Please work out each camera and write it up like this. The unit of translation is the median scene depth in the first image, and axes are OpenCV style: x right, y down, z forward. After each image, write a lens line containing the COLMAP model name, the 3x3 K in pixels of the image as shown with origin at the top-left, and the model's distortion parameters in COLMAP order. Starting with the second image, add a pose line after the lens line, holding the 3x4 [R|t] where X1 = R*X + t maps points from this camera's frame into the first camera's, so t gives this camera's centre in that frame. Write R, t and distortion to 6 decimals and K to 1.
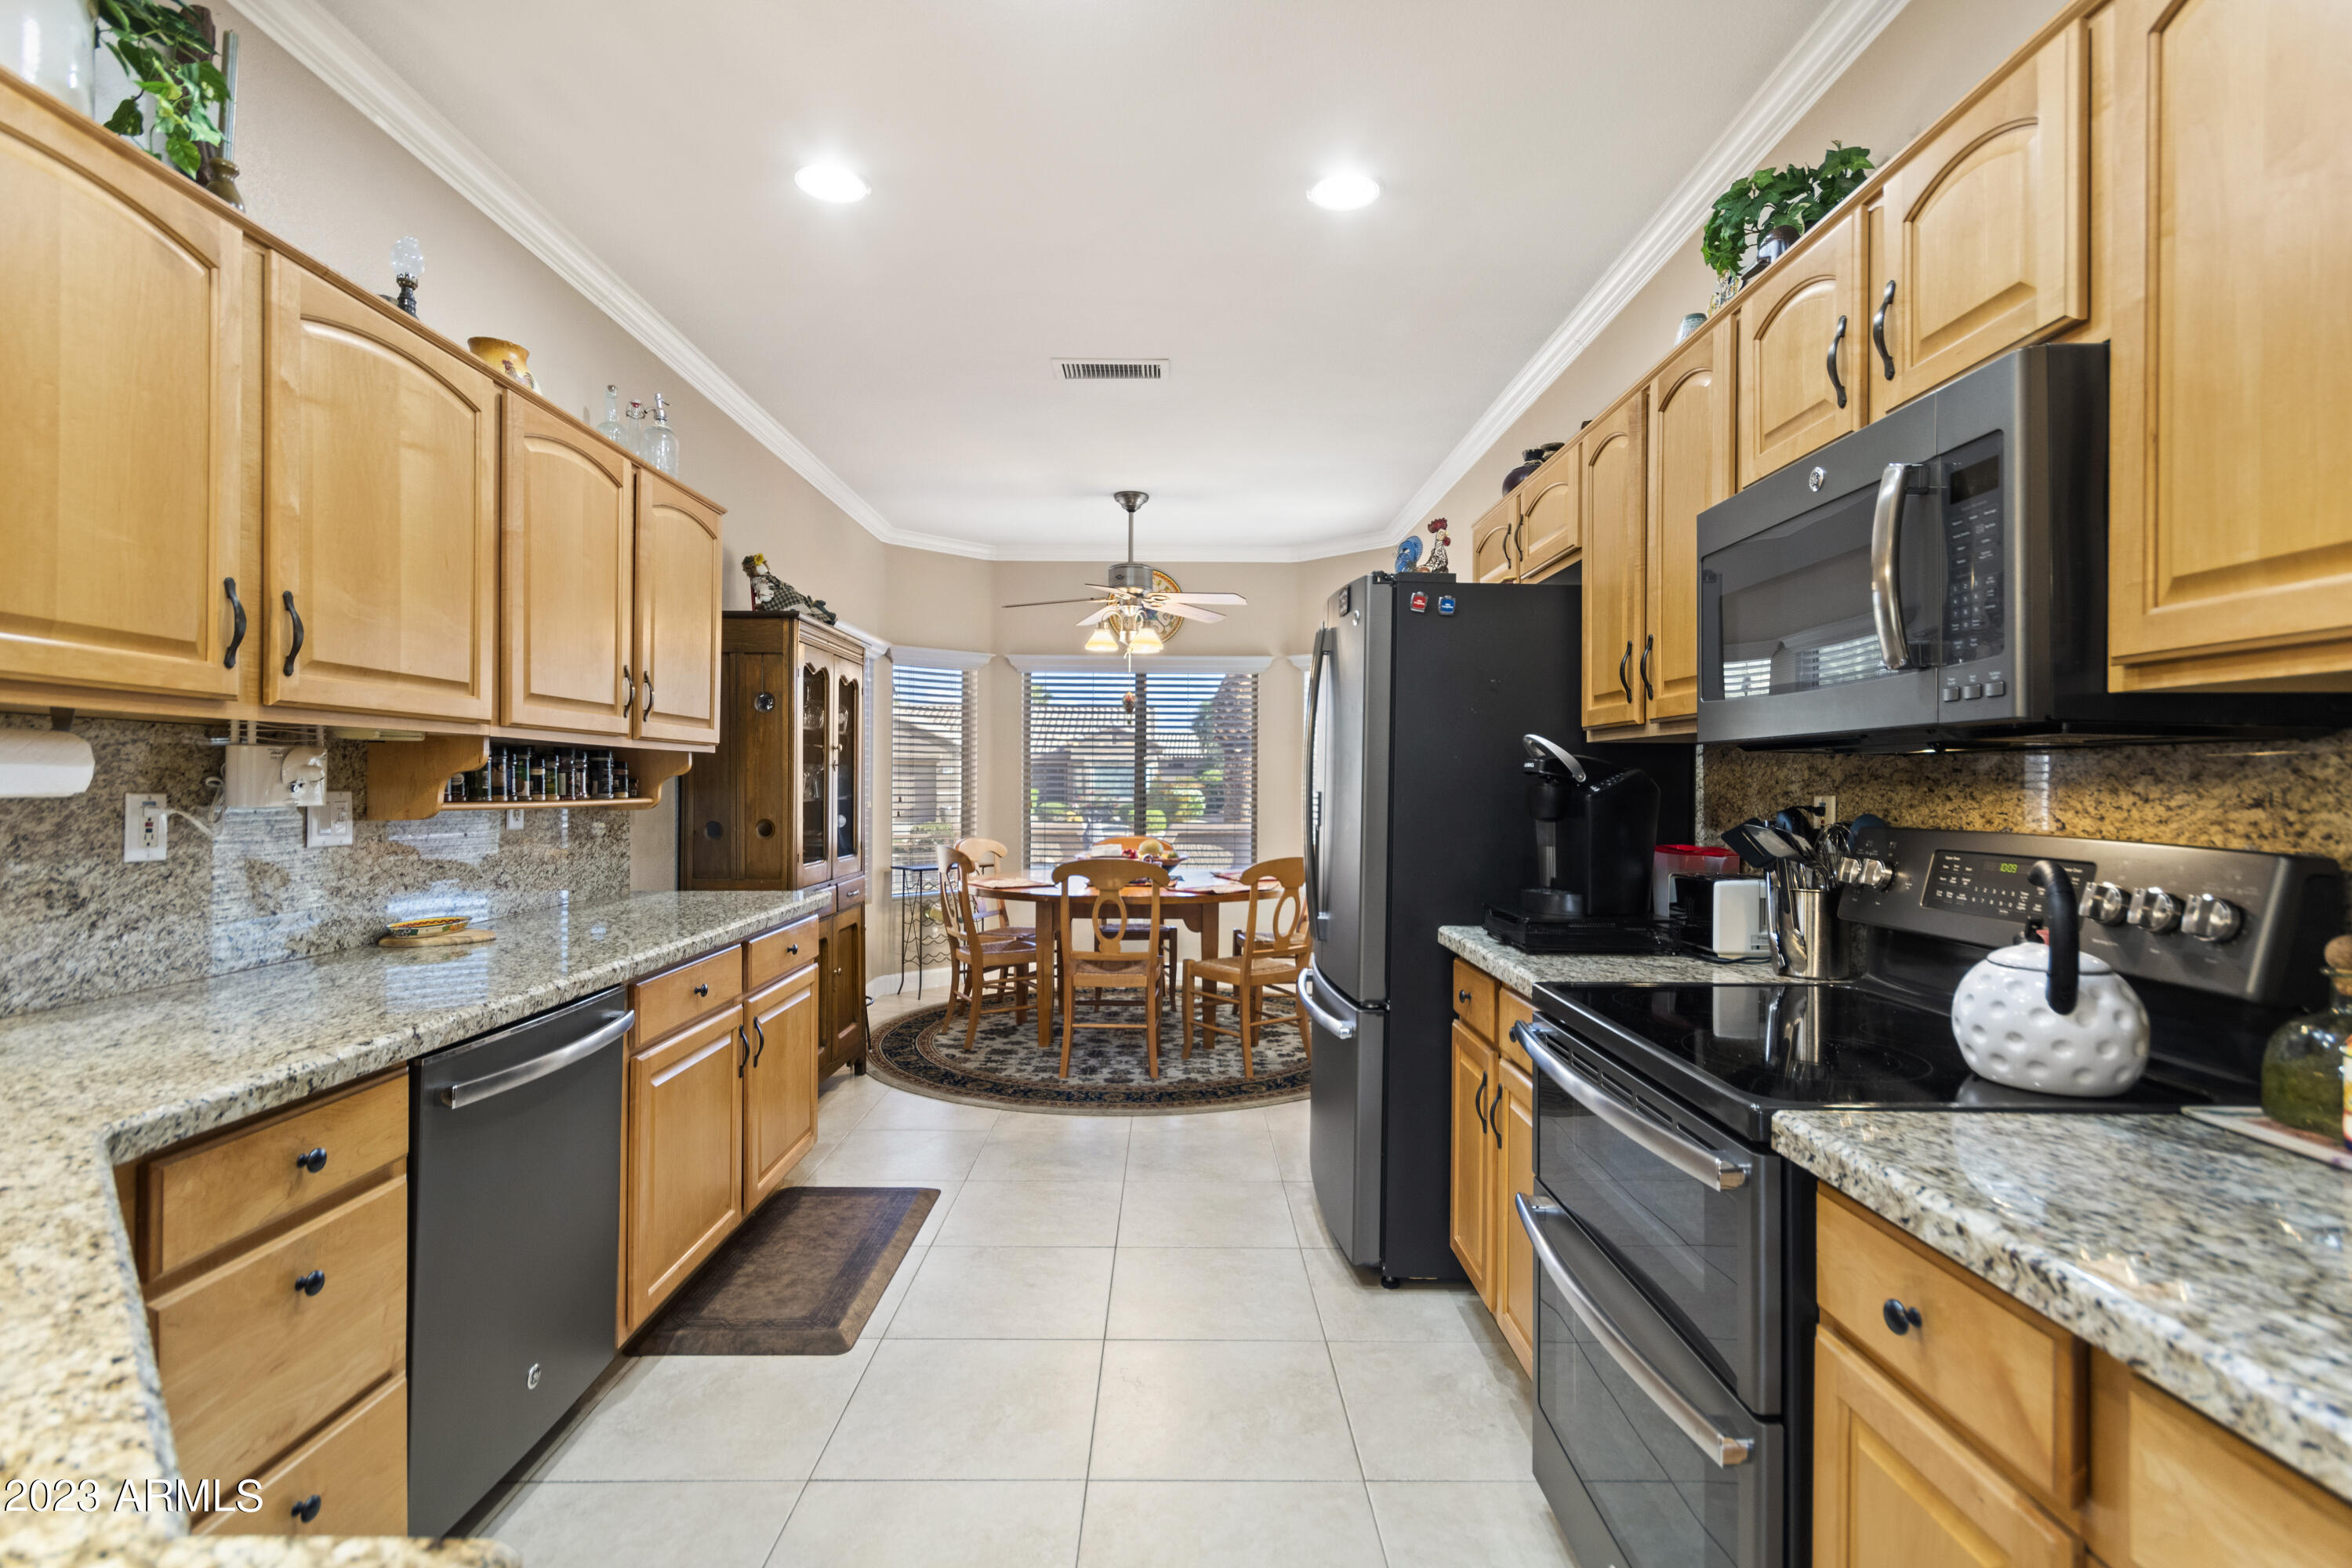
lens RADIAL K [[1108.4, 0, 1178.6], [0, 1108.4, 783.9], [0, 0, 1]] dist [0.005745, 0.000689]
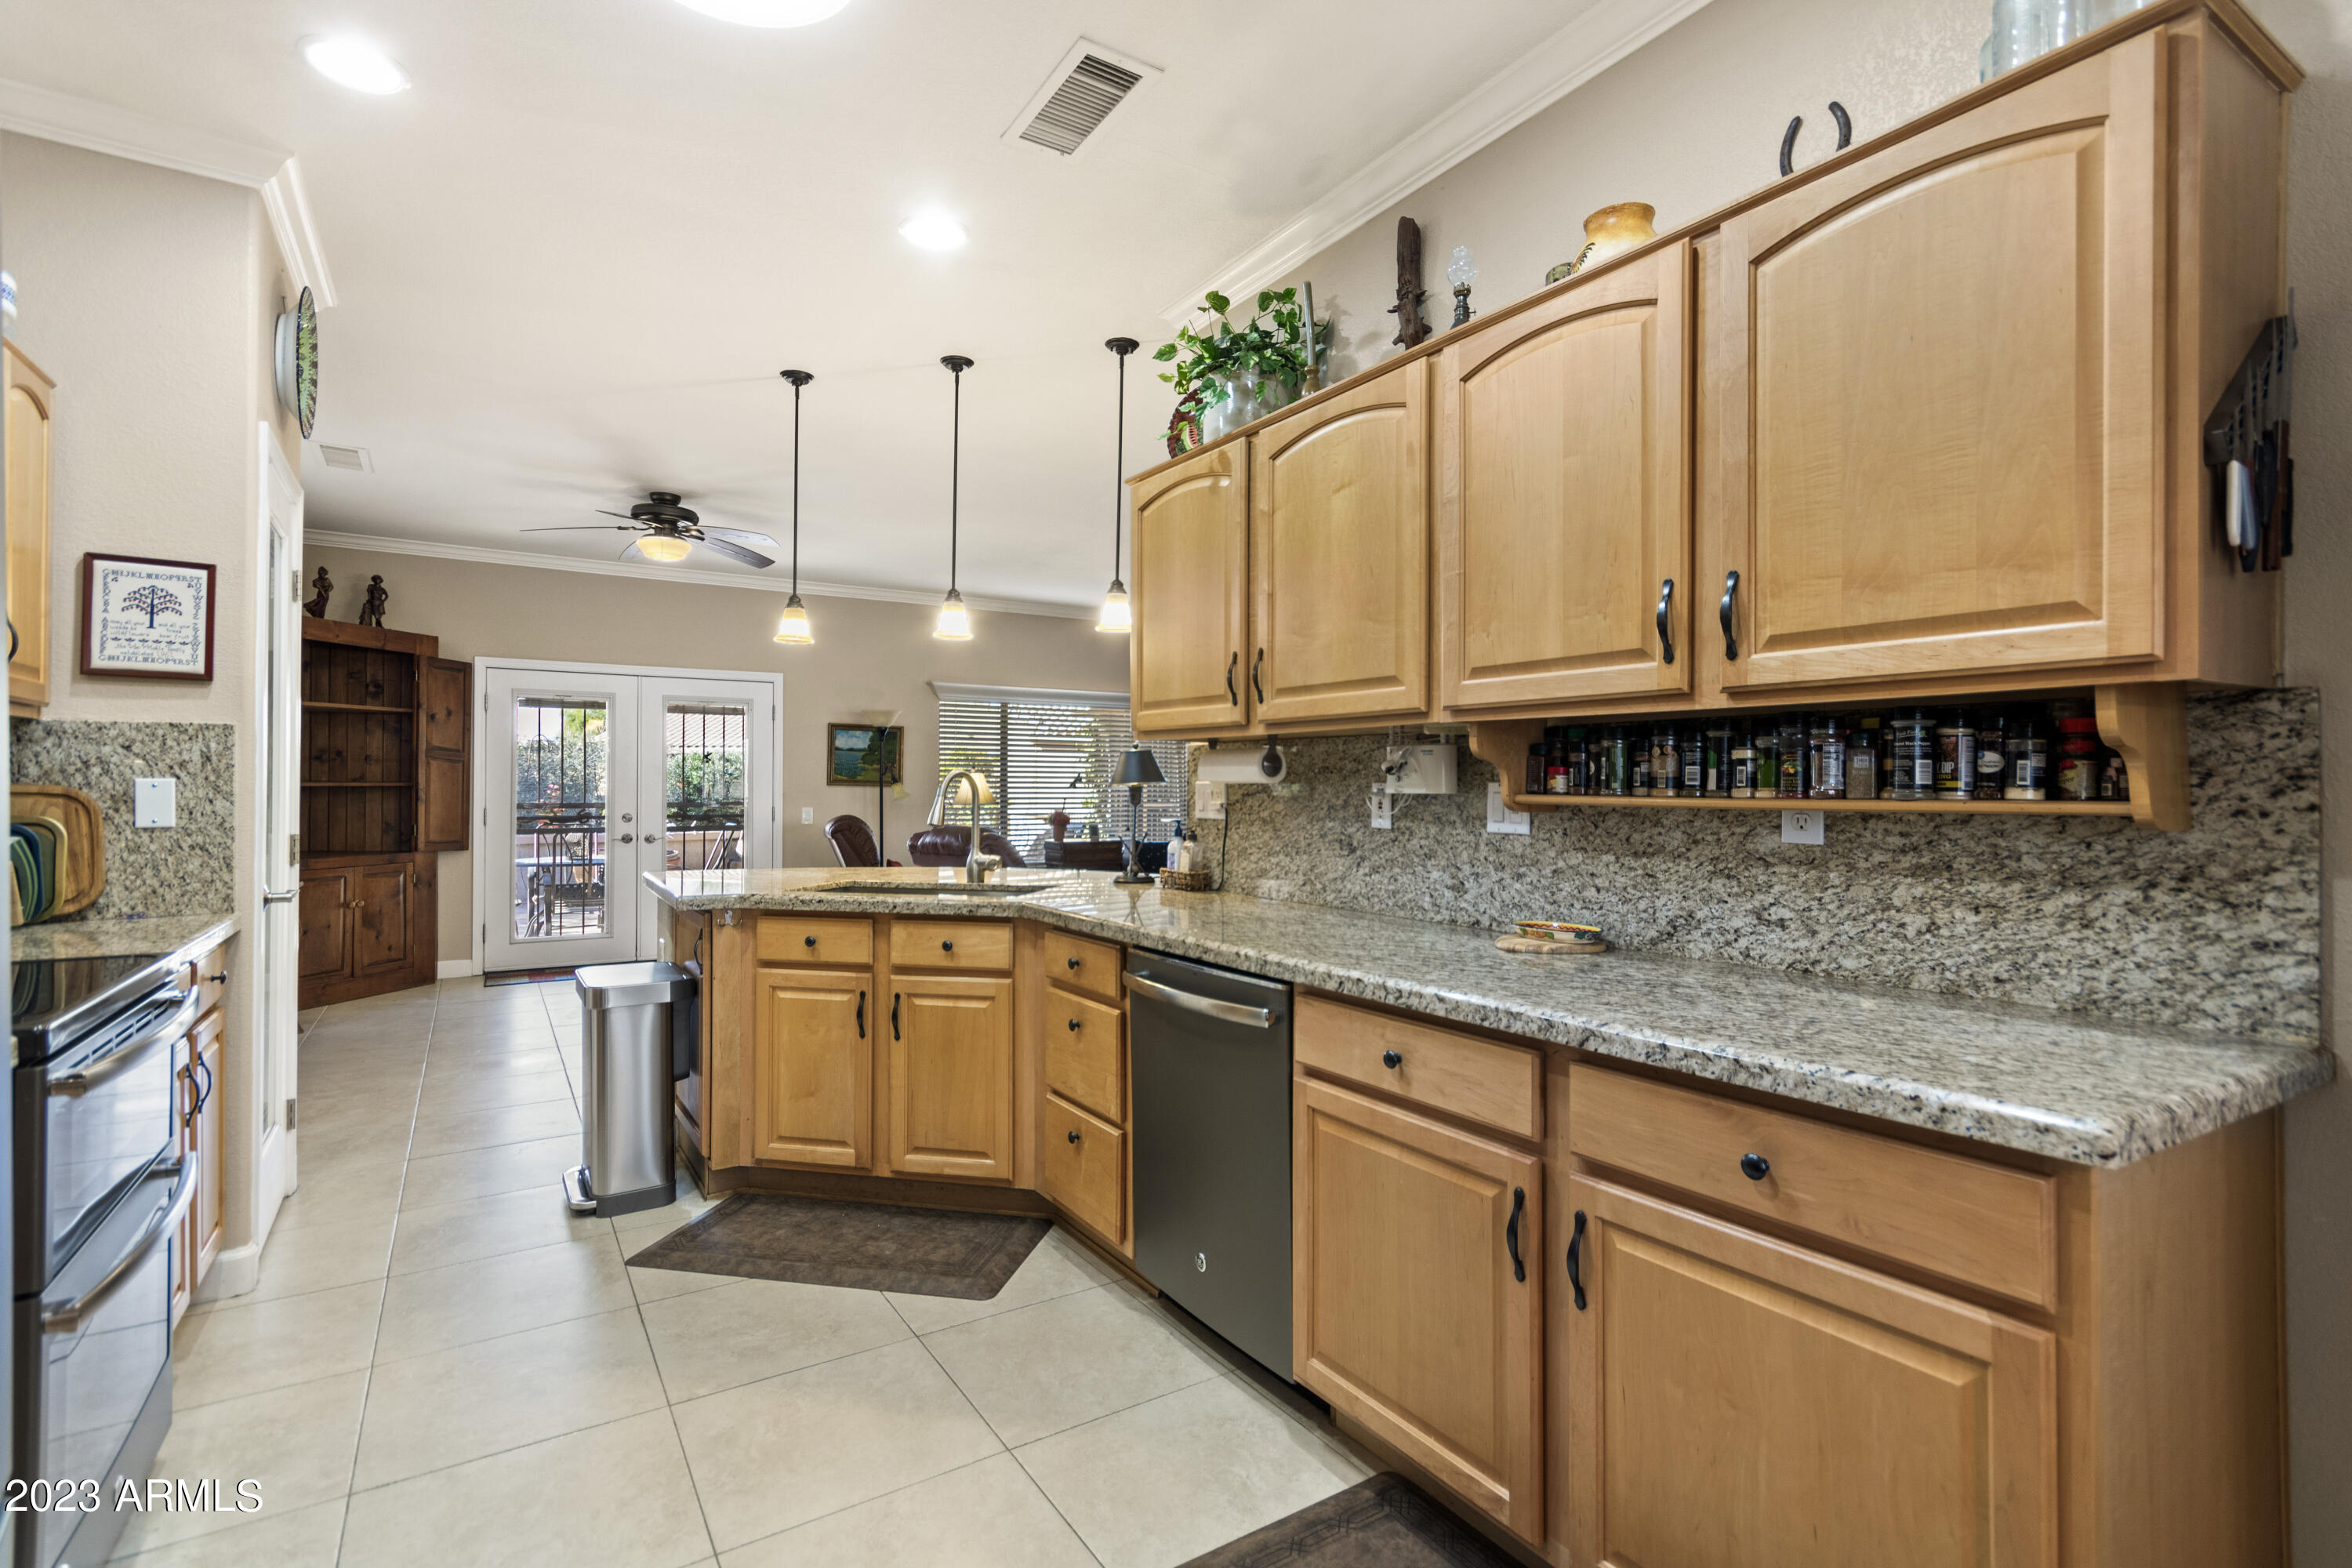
lens RADIAL K [[1108.4, 0, 1188.1], [0, 1108.4, 785.7], [0, 0, 1]] dist [0.005745, 0.000689]
pose [[-0.843921, -0.007432, -0.536416, 0.085935], [-0.007517, 0.999970, -0.002027, 0.017567], [0.536415, 0.002322, -0.843951, 2.090405]]
